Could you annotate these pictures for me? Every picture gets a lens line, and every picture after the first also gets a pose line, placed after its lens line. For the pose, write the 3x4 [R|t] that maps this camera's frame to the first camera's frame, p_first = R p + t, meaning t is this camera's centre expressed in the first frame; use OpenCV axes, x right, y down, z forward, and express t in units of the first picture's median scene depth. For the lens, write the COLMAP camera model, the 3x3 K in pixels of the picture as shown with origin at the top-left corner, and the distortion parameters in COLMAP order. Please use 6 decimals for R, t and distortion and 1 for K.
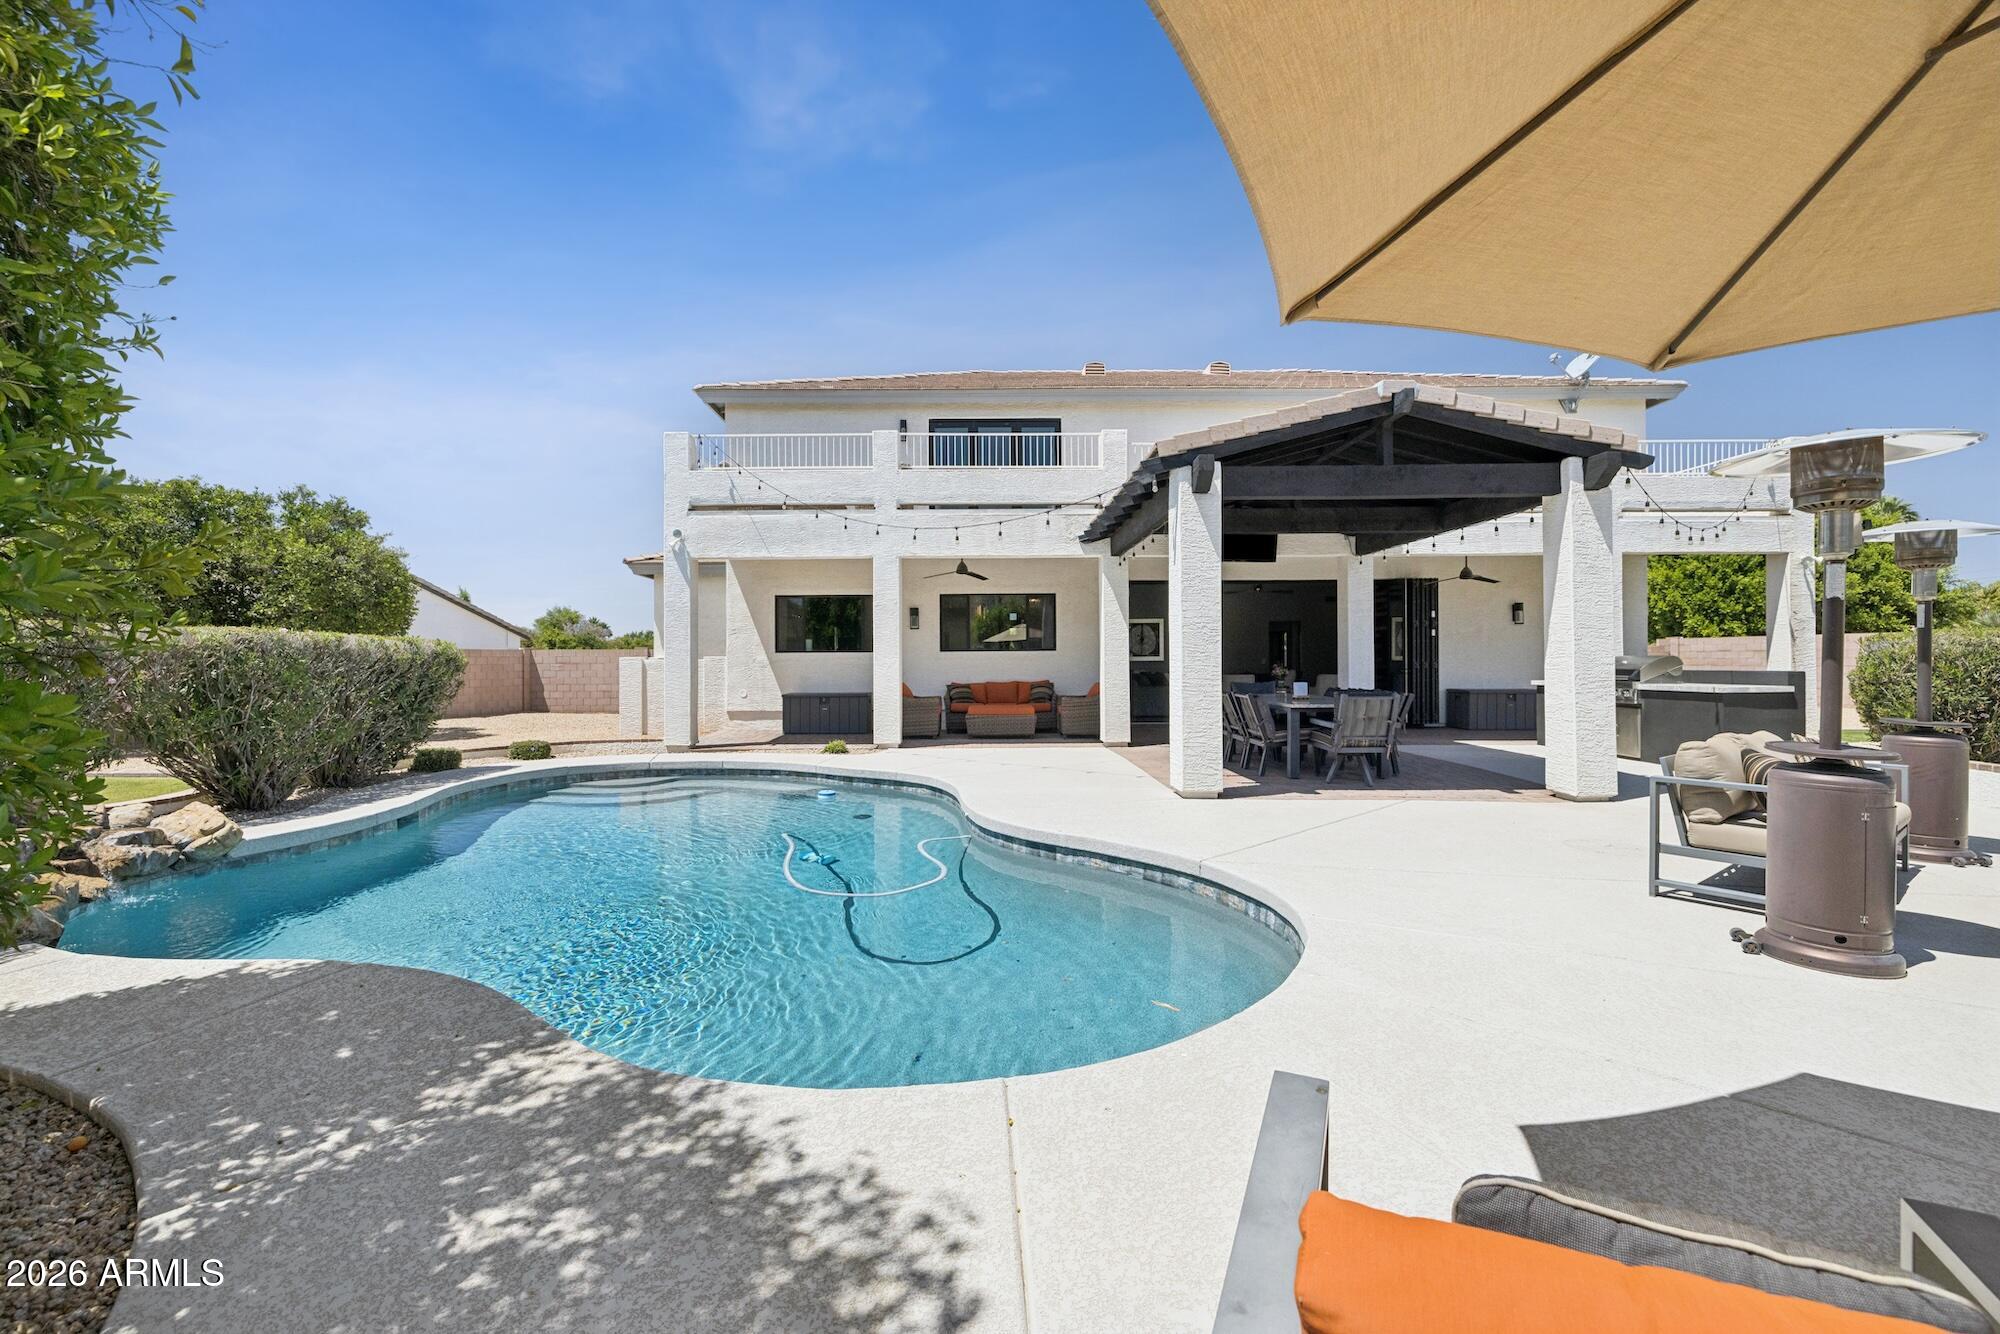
lens RADIAL K [[874.3, 0, 989.4], [0, 874.3, 662.0], [0, 0, 1]] dist [0.000350, -0.000249]
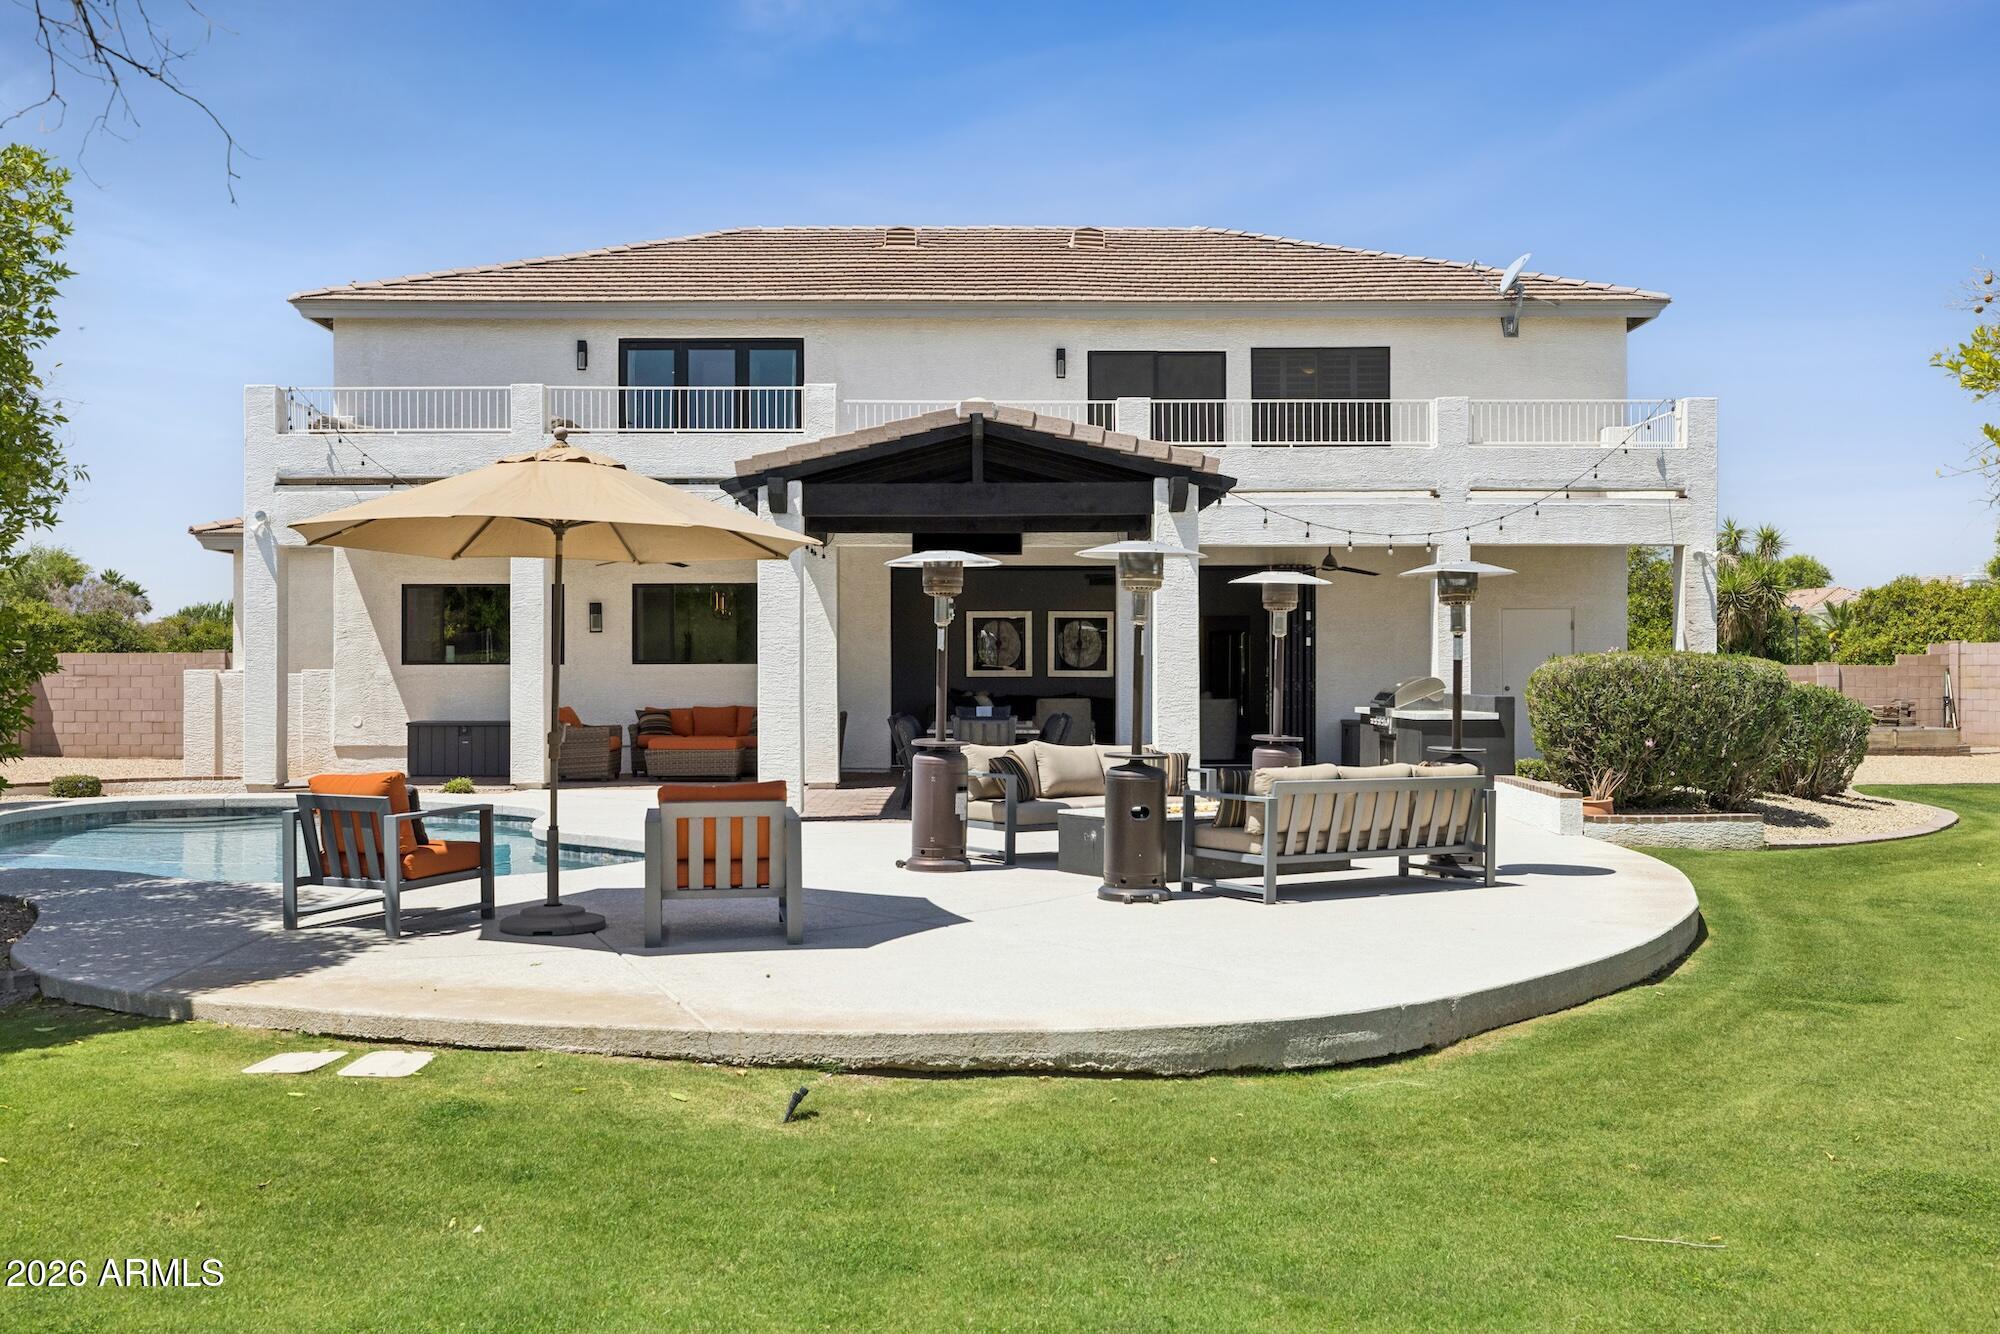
lens RADIAL K [[1945.2, 0, 1004.1], [0, 1945.2, 670.7], [0, 0, 1]] dist [-0.017007, 0.000000]
pose [[0.999958, 0.005077, 0.007584, 0.272262], [-0.005069, 0.999986, -0.001161, -0.007296], [-0.007590, 0.001122, 0.999971, -0.683141]]
